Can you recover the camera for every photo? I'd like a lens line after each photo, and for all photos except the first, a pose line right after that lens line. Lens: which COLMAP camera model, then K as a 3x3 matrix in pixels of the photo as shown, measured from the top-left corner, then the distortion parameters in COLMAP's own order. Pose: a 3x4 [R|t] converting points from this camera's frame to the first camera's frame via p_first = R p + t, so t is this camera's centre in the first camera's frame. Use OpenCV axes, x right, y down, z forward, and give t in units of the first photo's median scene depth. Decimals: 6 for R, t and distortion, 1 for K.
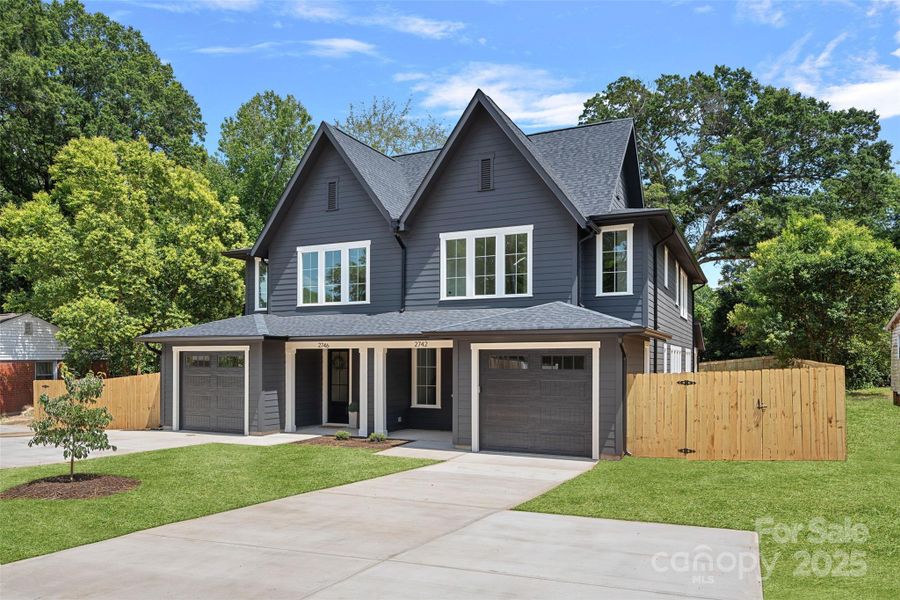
lens RADIAL K [[634.4, 0, 447.9], [0, 634.4, 295.3], [0, 0, 1]] dist [0.002980, 0.000648]
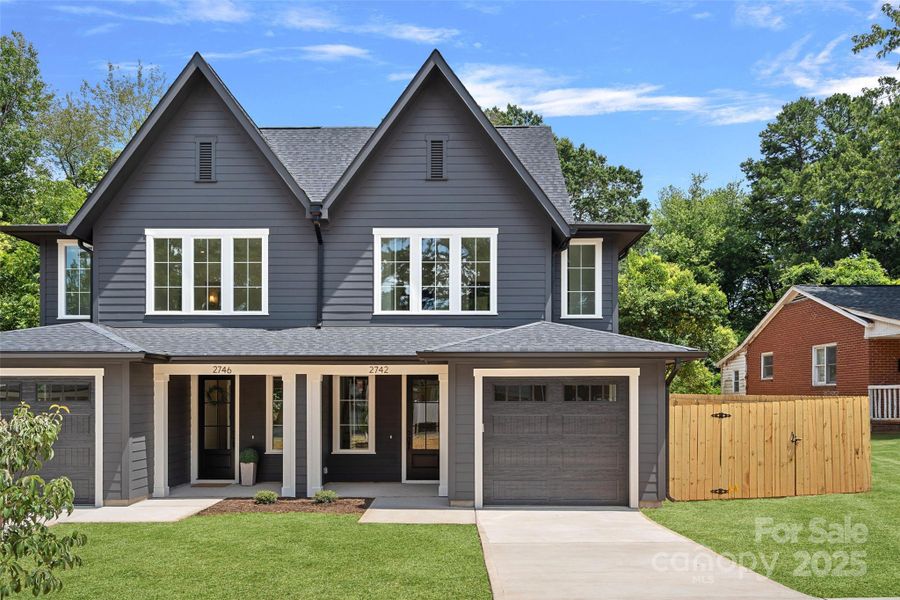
lens RADIAL K [[739.3, 0, 450.0], [0, 739.3, 300.0], [0, 0, 1]] dist [0.003918, 0.002052]
pose [[0.906437, 0.050949, 0.419257, -0.316719], [-0.041572, 0.998640, -0.031478, 0.015689], [-0.420290, 0.011104, 0.907322, 0.145632]]
